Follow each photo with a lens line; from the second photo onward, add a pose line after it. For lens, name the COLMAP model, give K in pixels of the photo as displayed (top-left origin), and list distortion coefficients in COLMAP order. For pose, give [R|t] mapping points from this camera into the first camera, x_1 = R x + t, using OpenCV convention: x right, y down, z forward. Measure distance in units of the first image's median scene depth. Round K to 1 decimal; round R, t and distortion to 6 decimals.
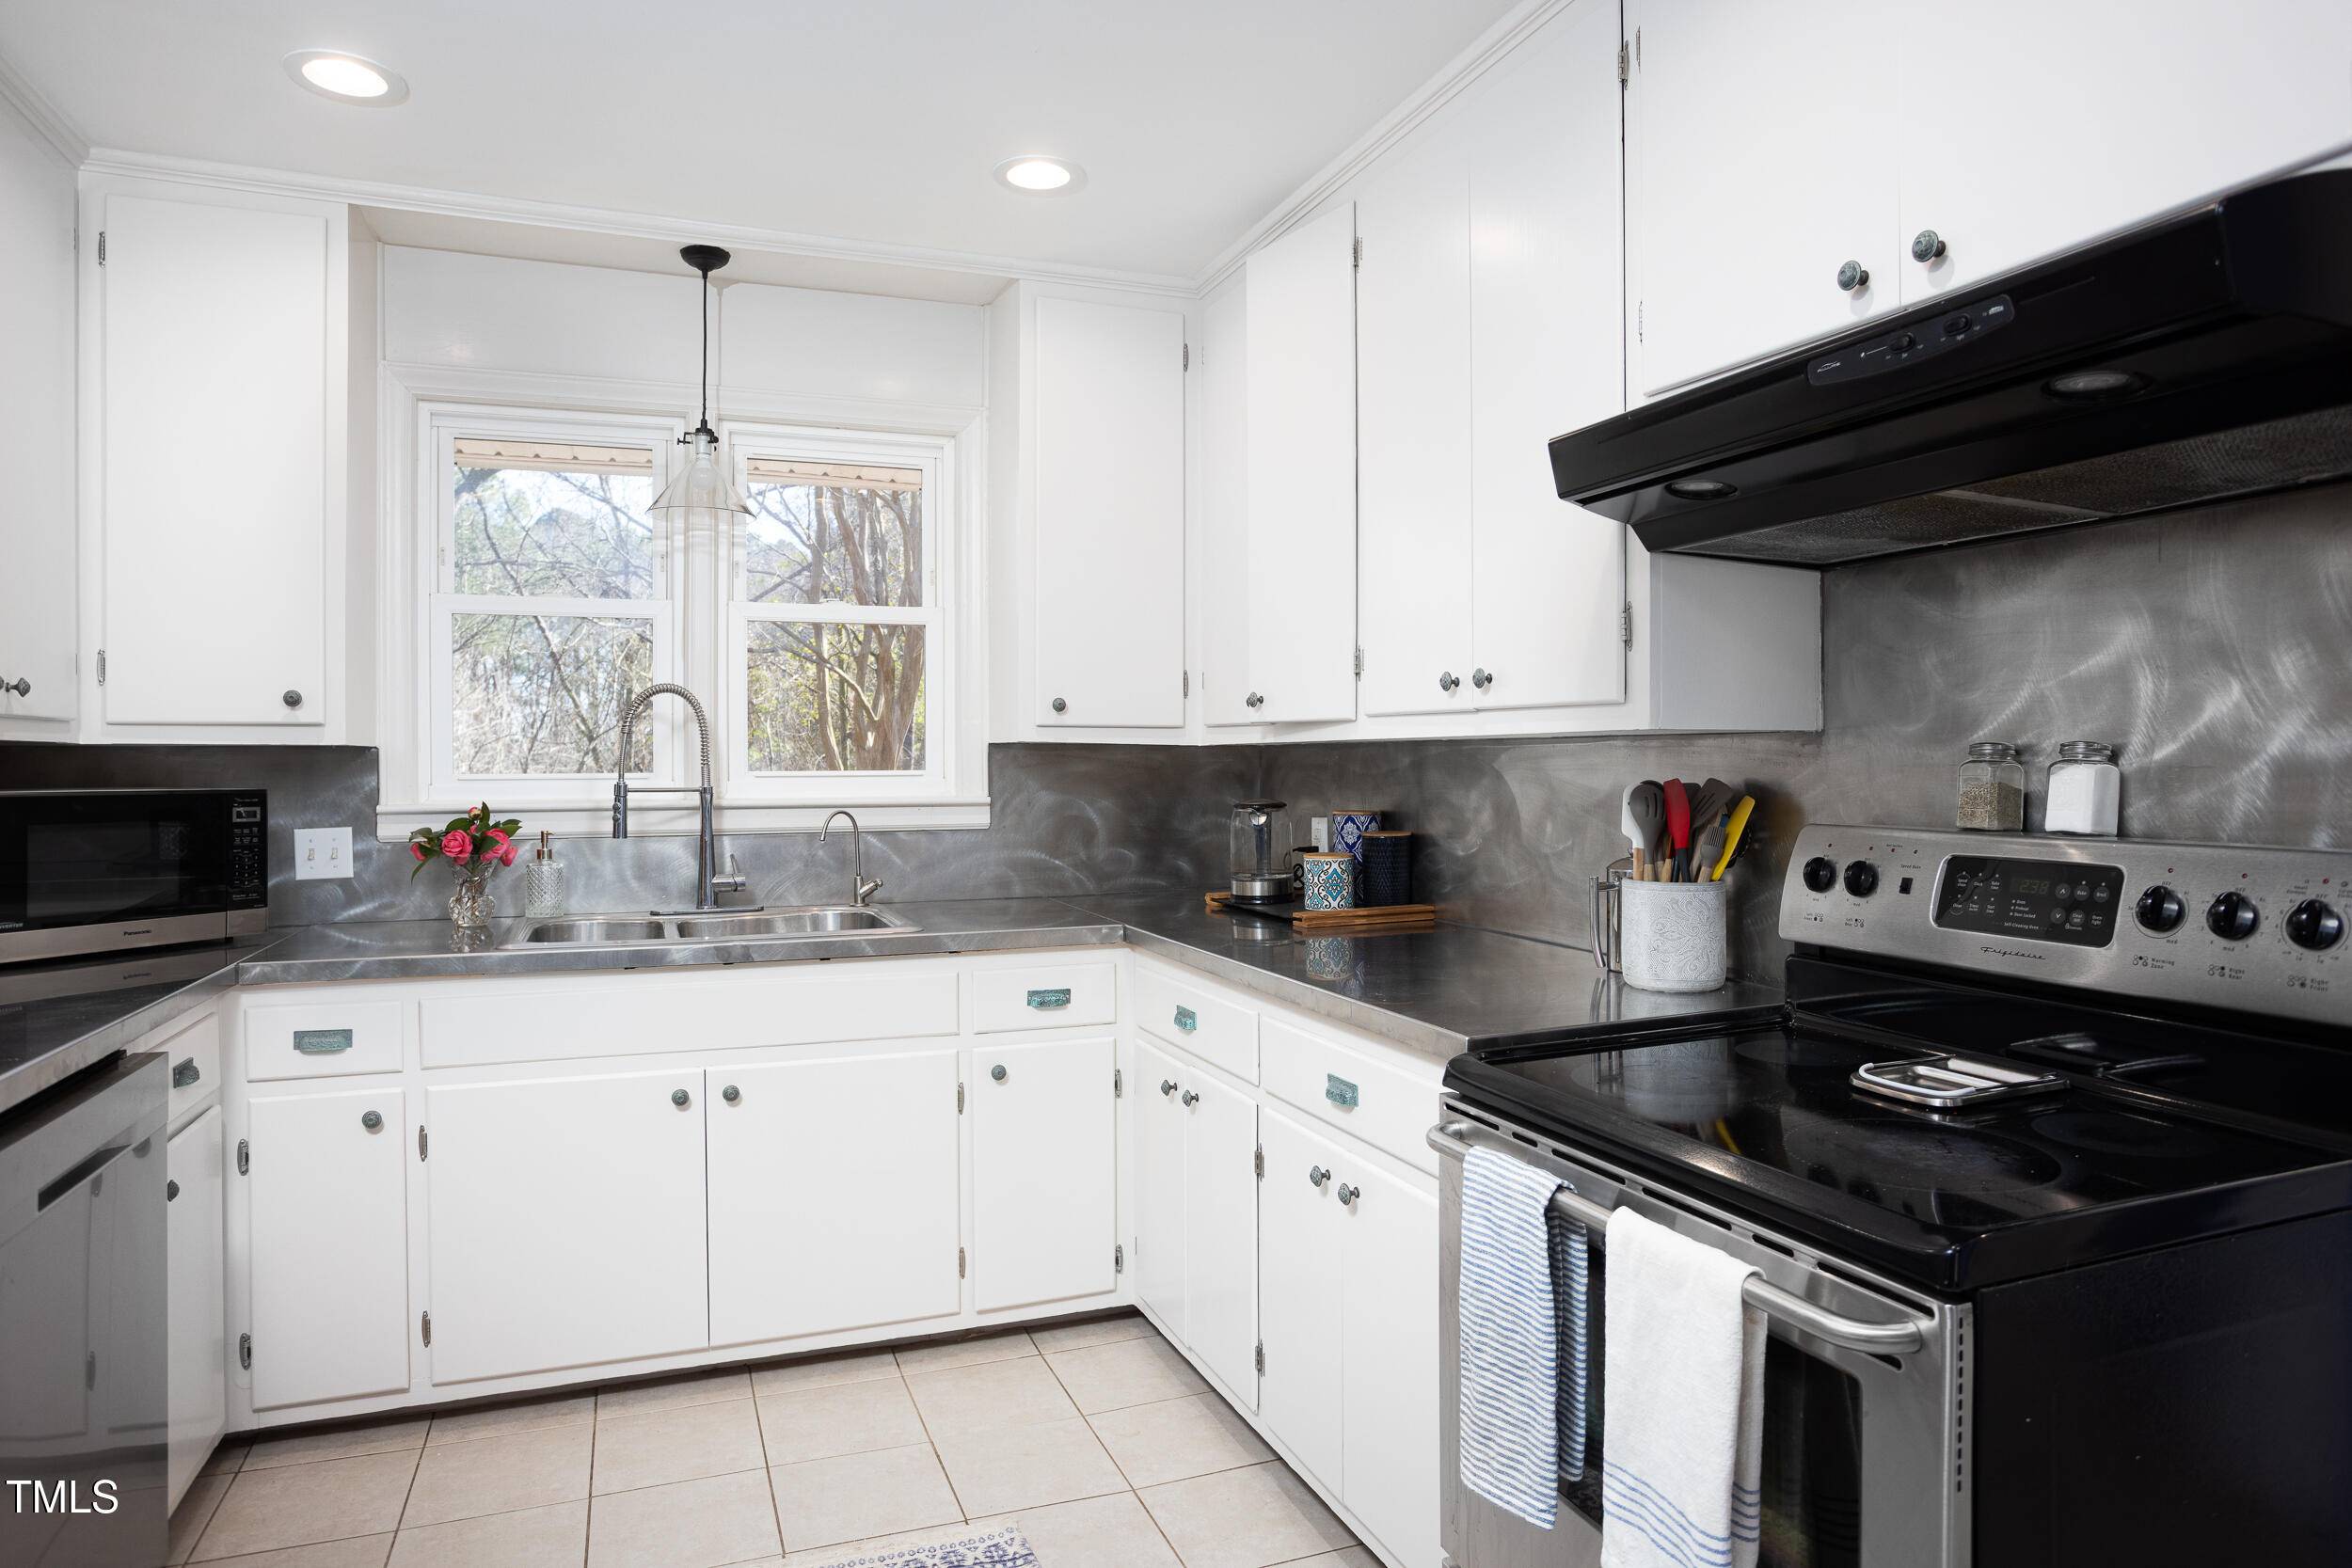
lens RADIAL K [[1424.5, 0, 1173.4], [0, 1424.5, 781.3], [0, 0, 1]] dist [-0.029817, 0.003558]
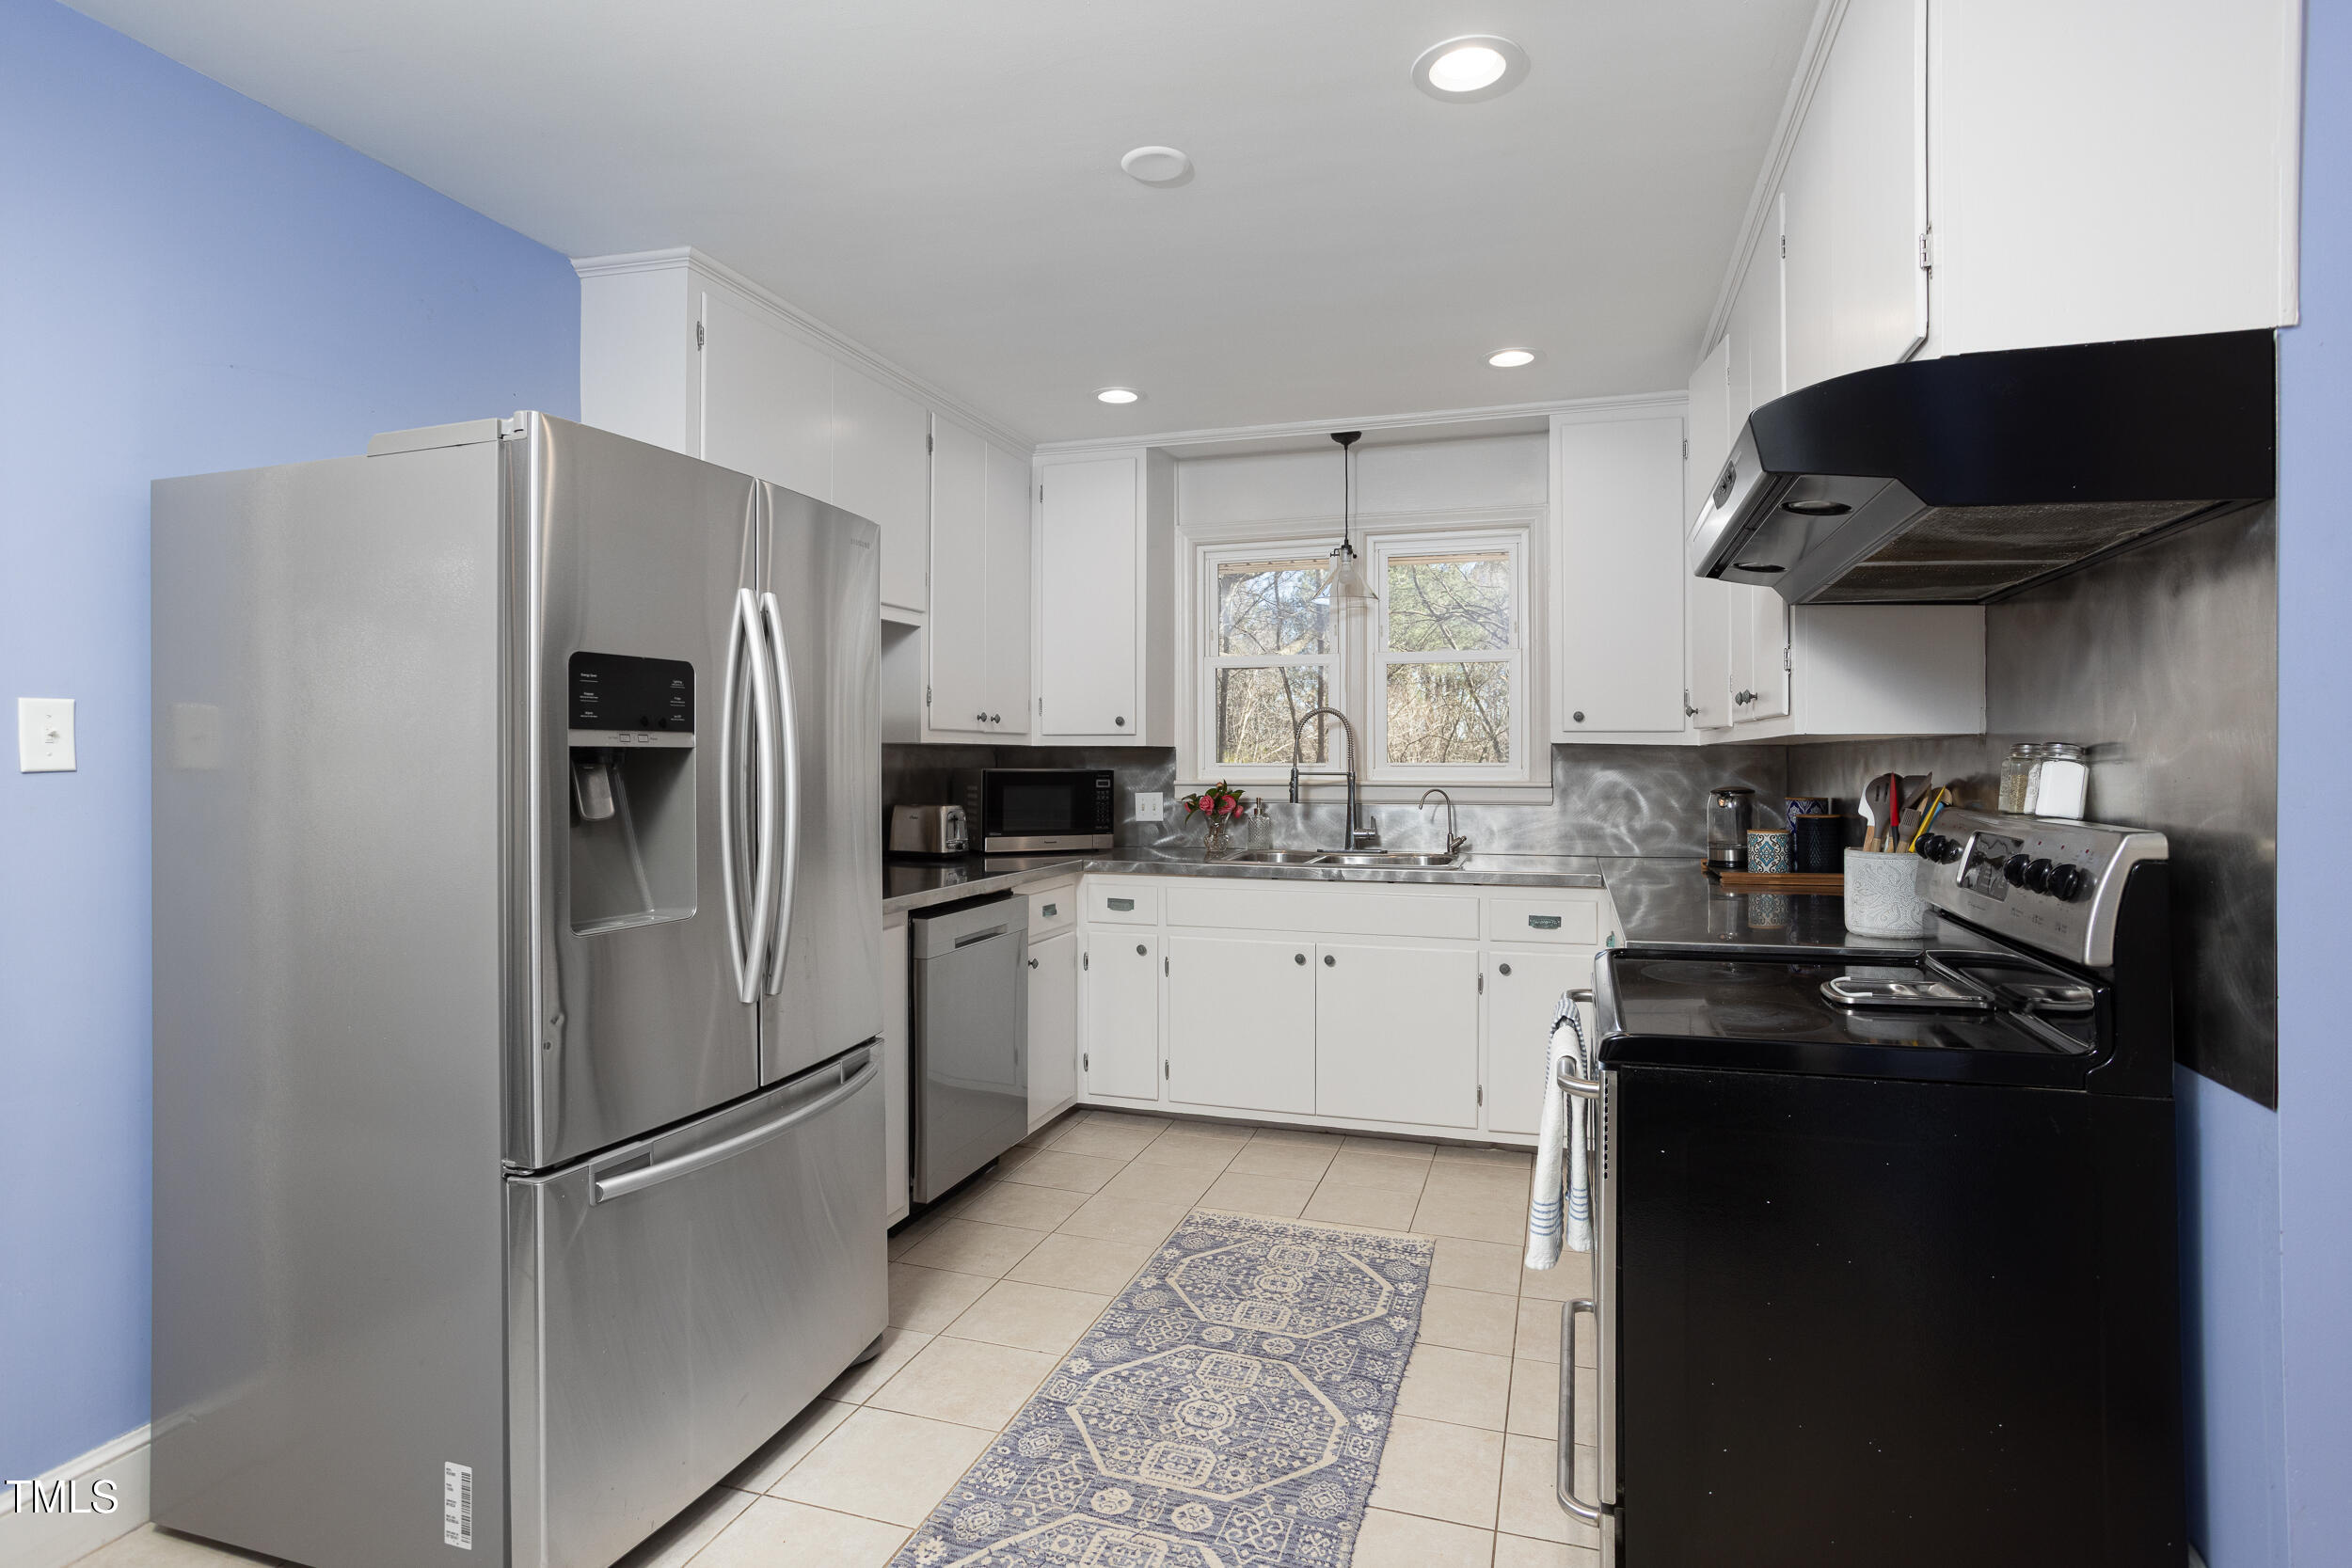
lens RADIAL K [[1146.9, 0, 1186.0], [0, 1146.9, 767.4], [0, 0, 1]] dist [-0.059642, 0.033601]
pose [[0.795780, 0.009047, -0.605519, 0.322757], [-0.011801, 0.999930, -0.000570, 0.001797], [0.605471, 0.007599, 0.795831, -0.134936]]
